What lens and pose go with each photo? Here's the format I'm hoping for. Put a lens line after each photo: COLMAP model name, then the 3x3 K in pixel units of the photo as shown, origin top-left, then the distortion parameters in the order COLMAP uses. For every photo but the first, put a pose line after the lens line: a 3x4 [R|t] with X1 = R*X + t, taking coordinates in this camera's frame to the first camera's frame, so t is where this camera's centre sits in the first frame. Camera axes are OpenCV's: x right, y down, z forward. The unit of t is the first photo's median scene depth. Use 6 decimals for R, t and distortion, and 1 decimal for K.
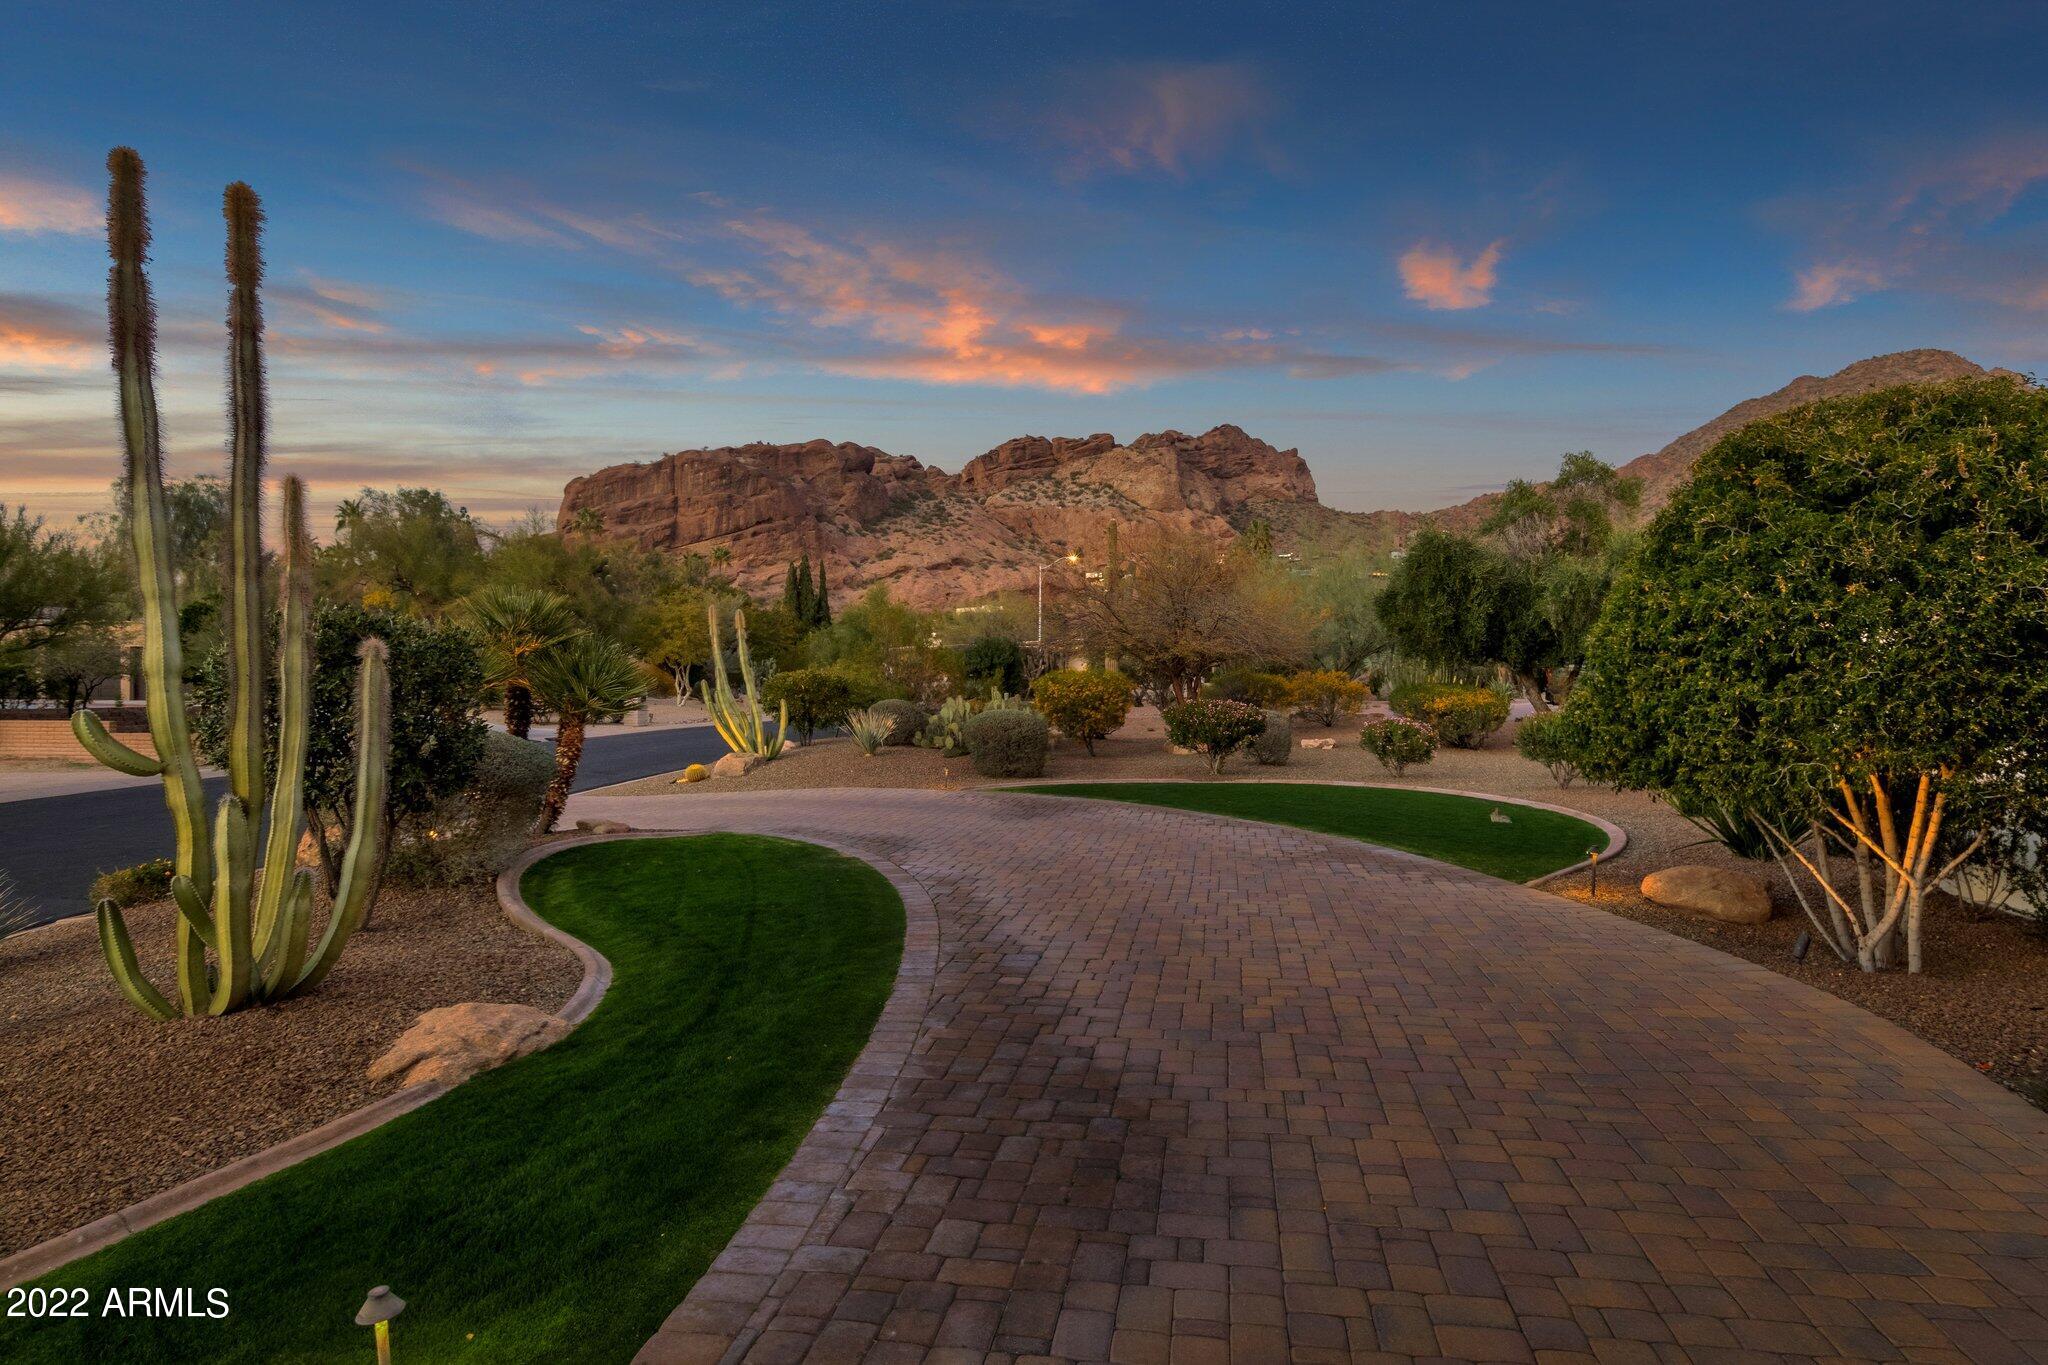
lens RADIAL K [[1133.1, 0, 1032.6], [0, 1133.1, 690.3], [0, 0, 1]] dist [-0.019148, 0.000767]
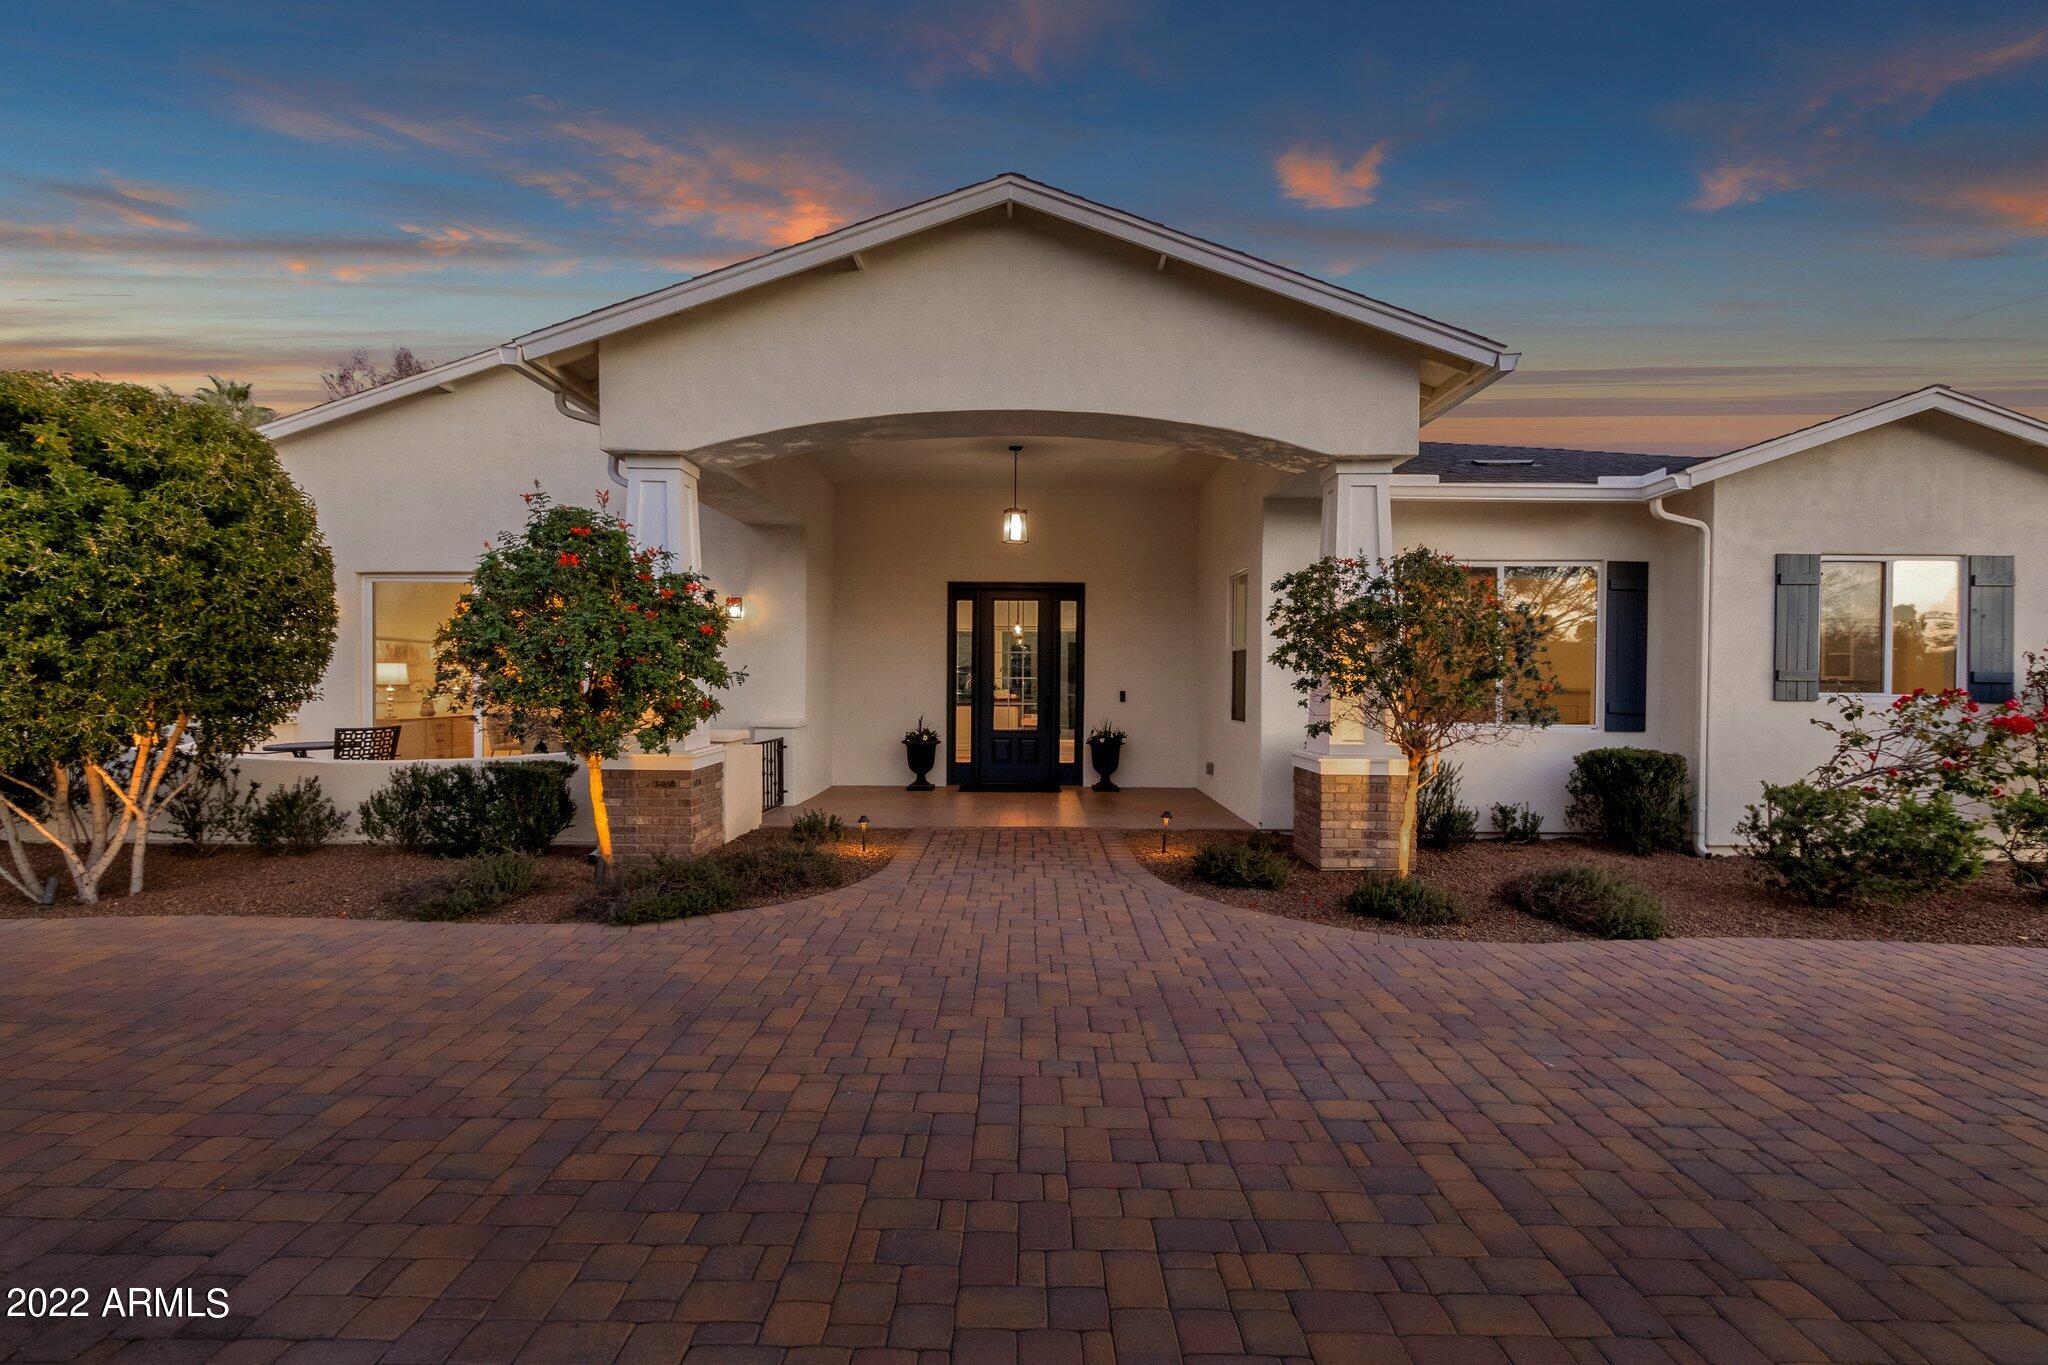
lens RADIAL K [[933.0, 0, 1030.1], [0, 933.0, 684.6], [0, 0, 1]] dist [0.002586, -0.001144]
pose [[-0.171461, -0.022156, 0.984942, -0.357792], [-0.007605, 0.999747, 0.021165, 0.010640], [-0.985161, -0.003862, -0.171587, 0.273308]]
